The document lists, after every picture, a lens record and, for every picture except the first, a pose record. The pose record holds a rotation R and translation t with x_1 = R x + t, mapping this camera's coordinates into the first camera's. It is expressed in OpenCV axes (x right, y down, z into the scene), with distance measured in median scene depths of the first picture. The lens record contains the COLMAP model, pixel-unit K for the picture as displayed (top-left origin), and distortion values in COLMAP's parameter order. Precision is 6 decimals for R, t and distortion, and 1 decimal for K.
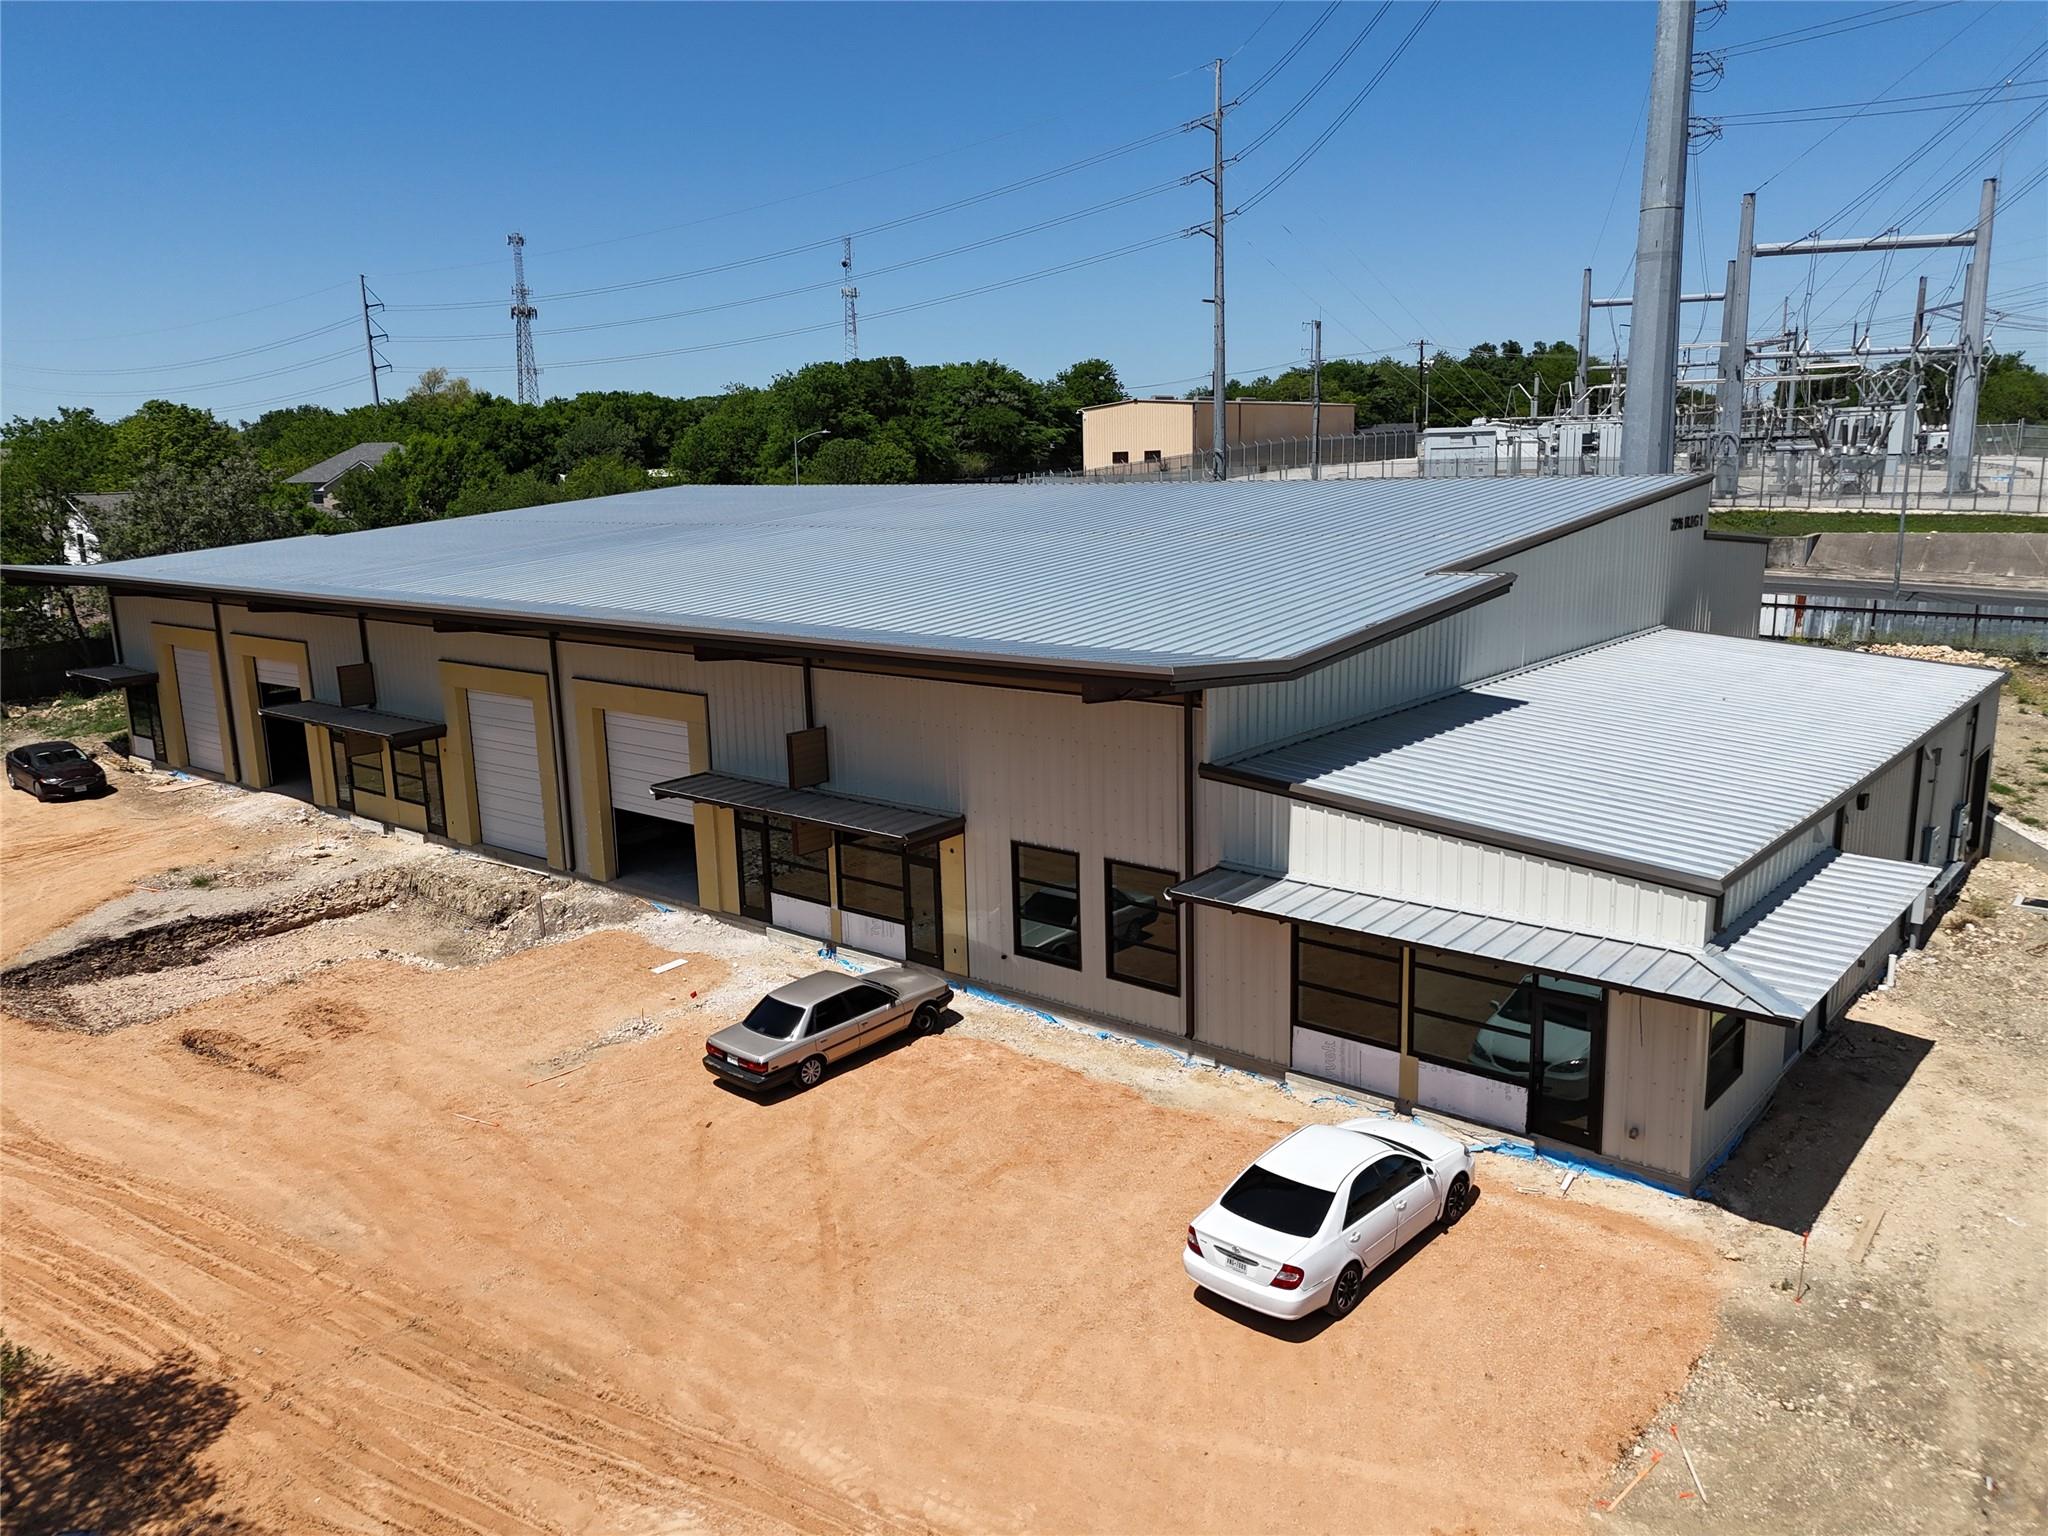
lens RADIAL K [[1508.4, 0, 1028.5], [0, 1508.4, 758.8], [0, 0, 1]] dist [0.062879, -0.052245]
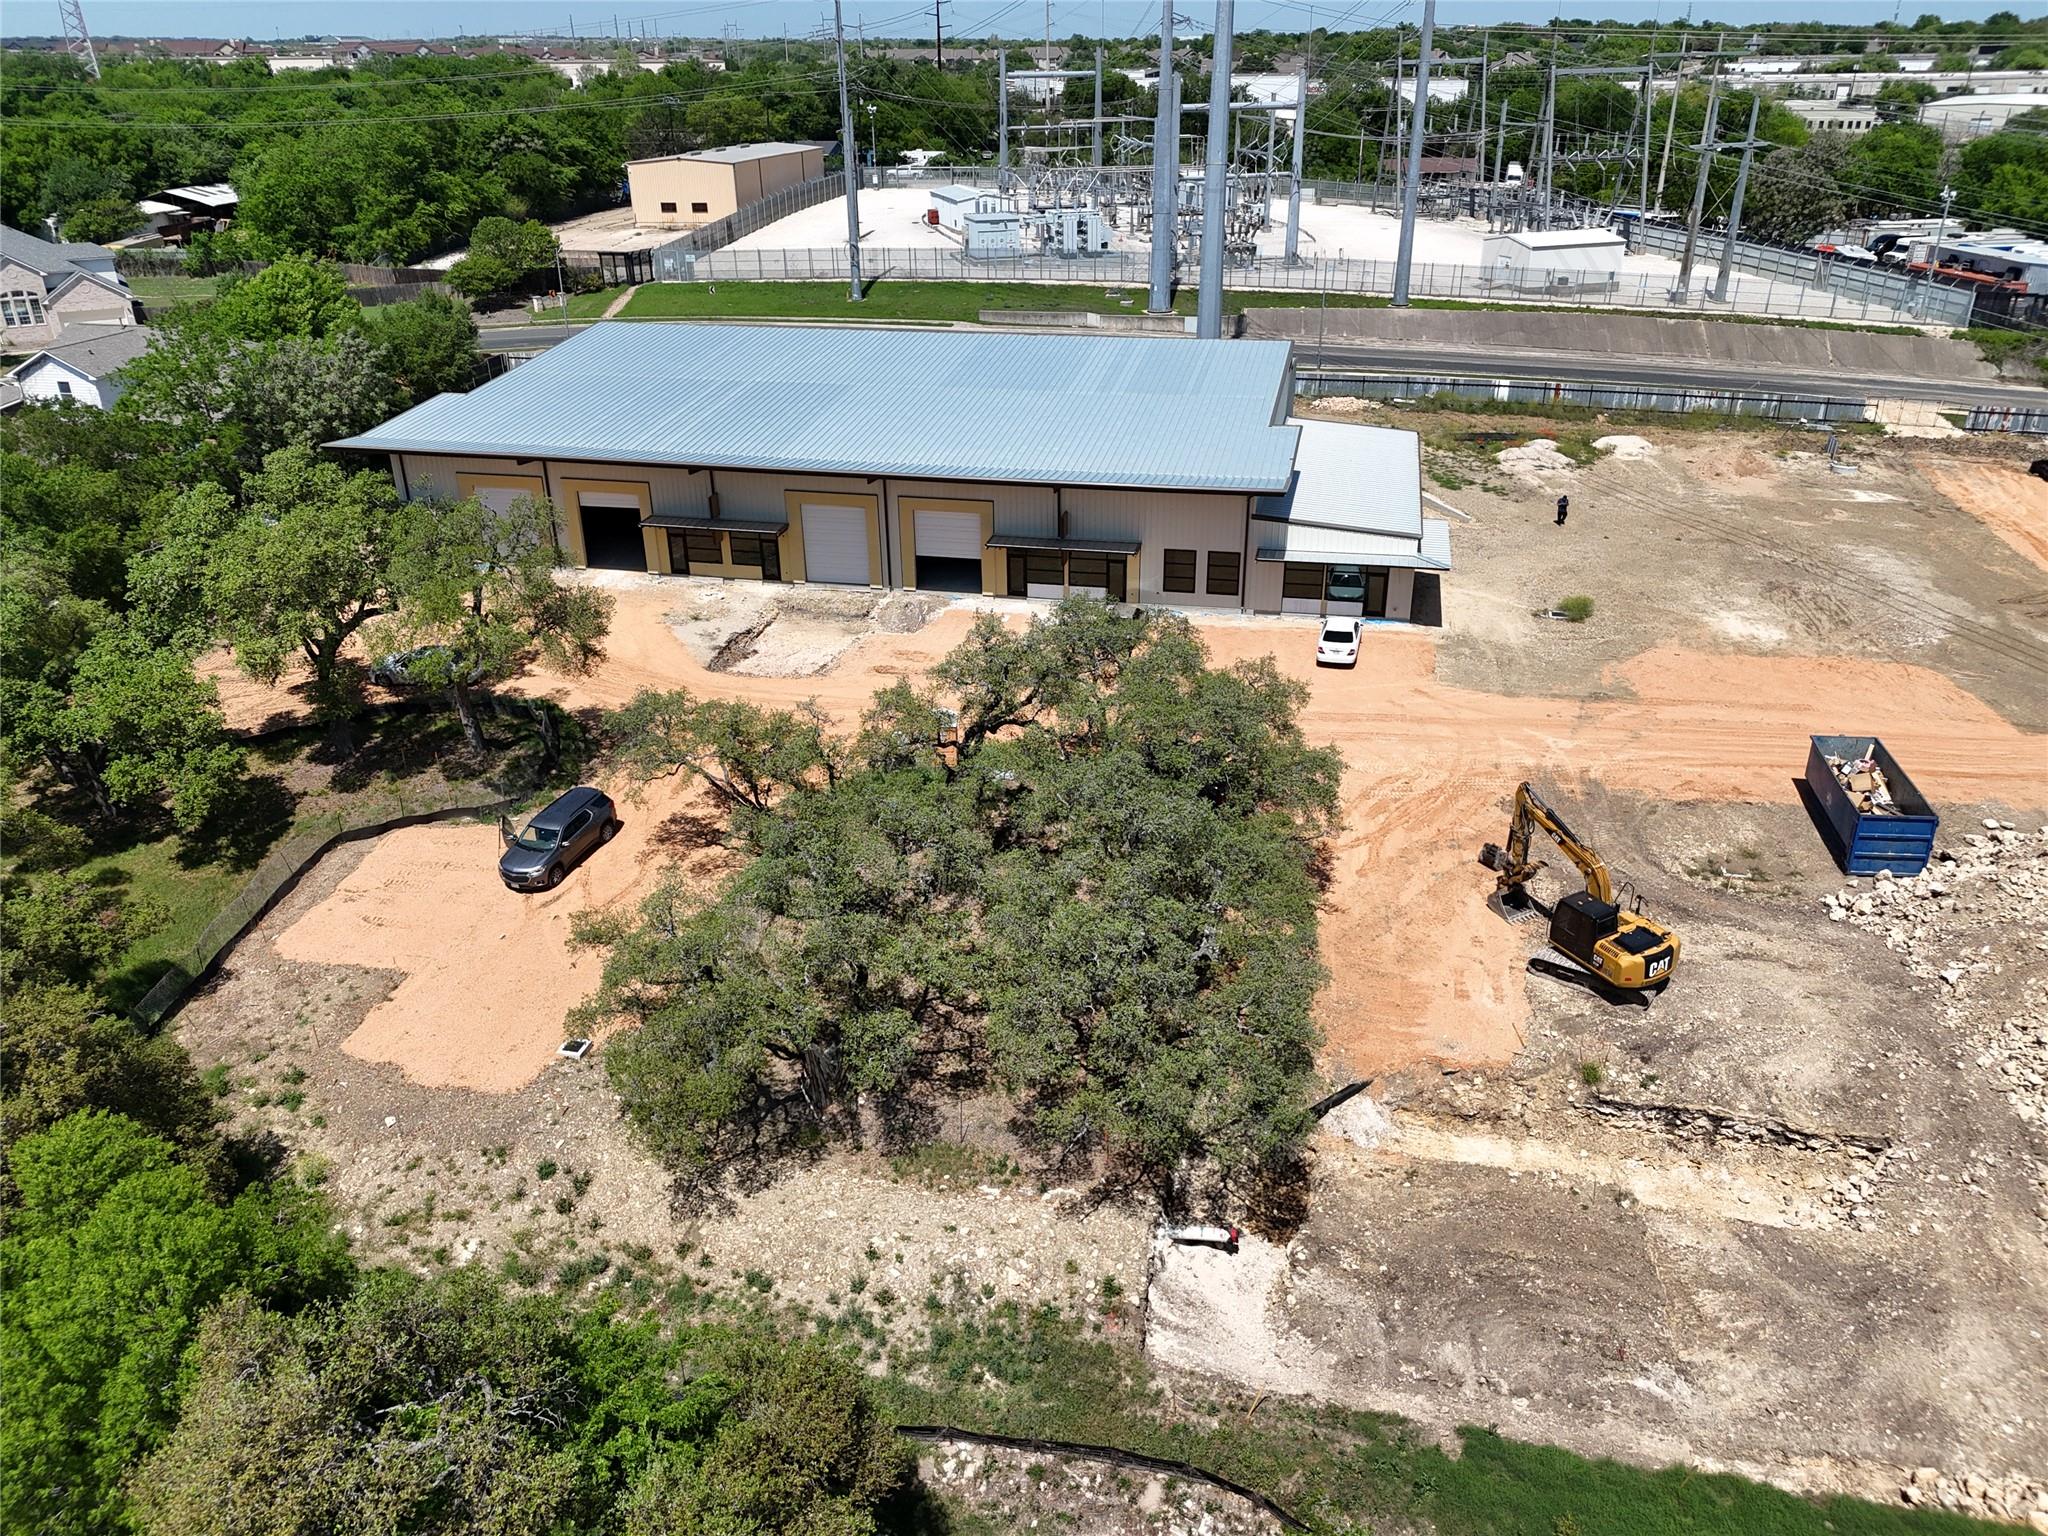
lens RADIAL K [[1508.4, 0, 1028.5], [0, 1508.4, 758.8], [0, 0, 1]] dist [0.062879, -0.052245]
pose [[0.885137, -0.183446, 0.427644, -1.492319], [0.081832, 0.966055, 0.245032, -0.271098], [-0.458078, -0.181892, 0.870103, -1.341178]]
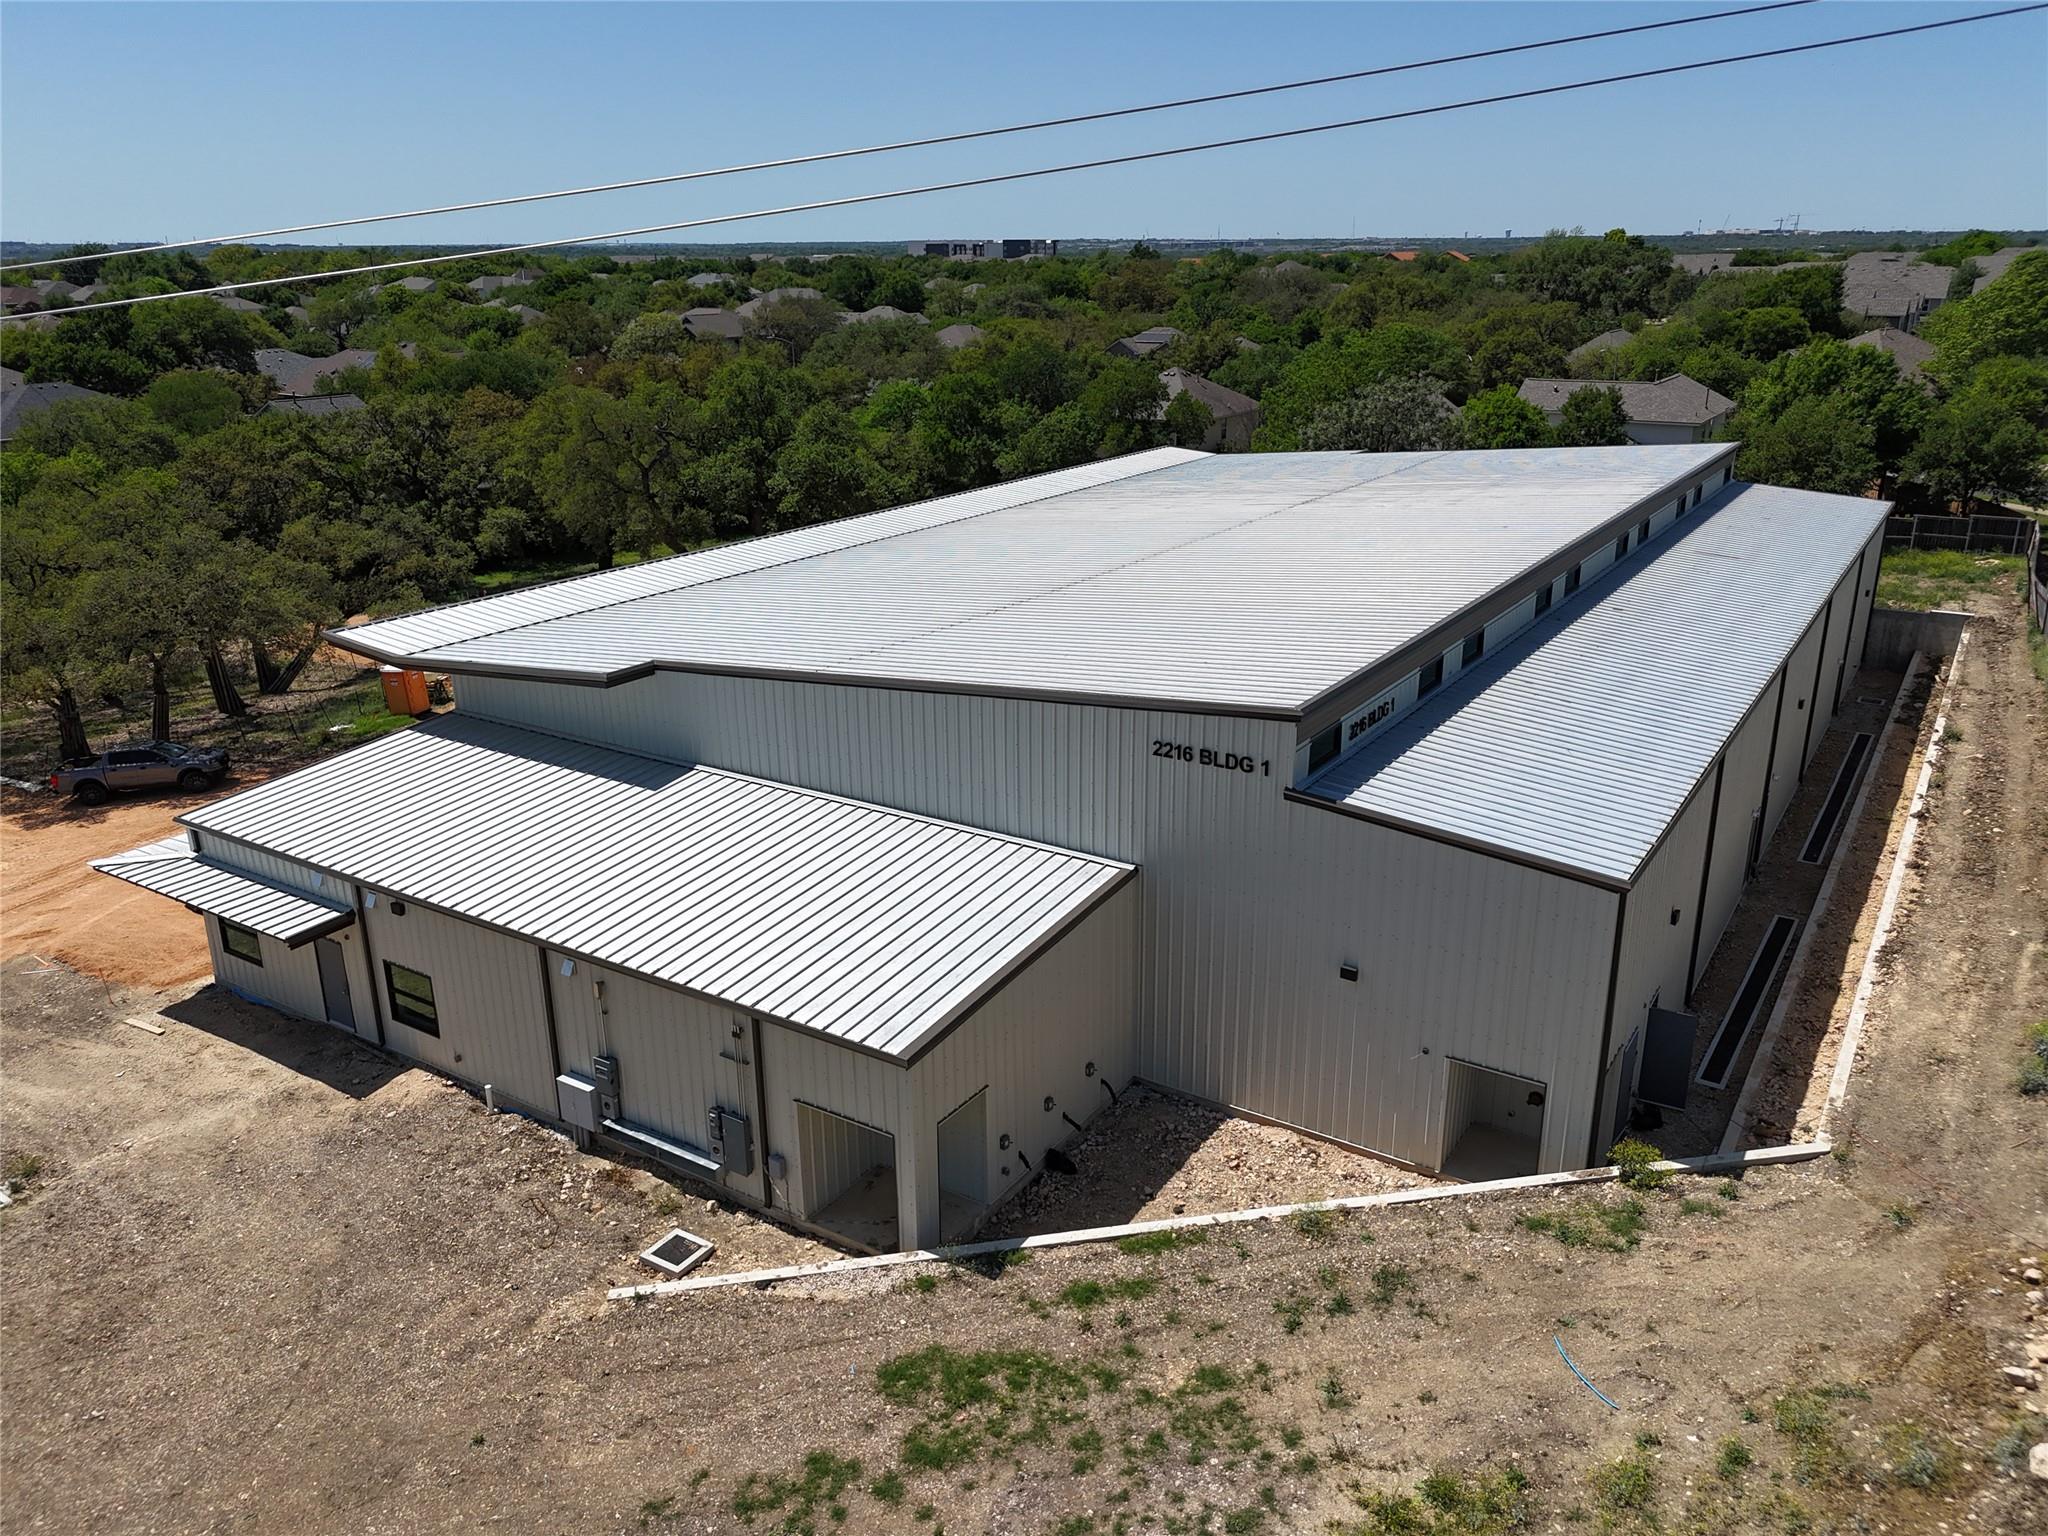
lens RADIAL K [[1508.4, 0, 1028.5], [0, 1508.4, 758.8], [0, 0, 1]] dist [0.062879, -0.052245]
pose [[0.128984, 0.338257, -0.932172, 1.666423], [-0.193688, 0.930513, 0.310855, -0.551796], [0.972547, 0.140456, 0.185538, 1.206830]]
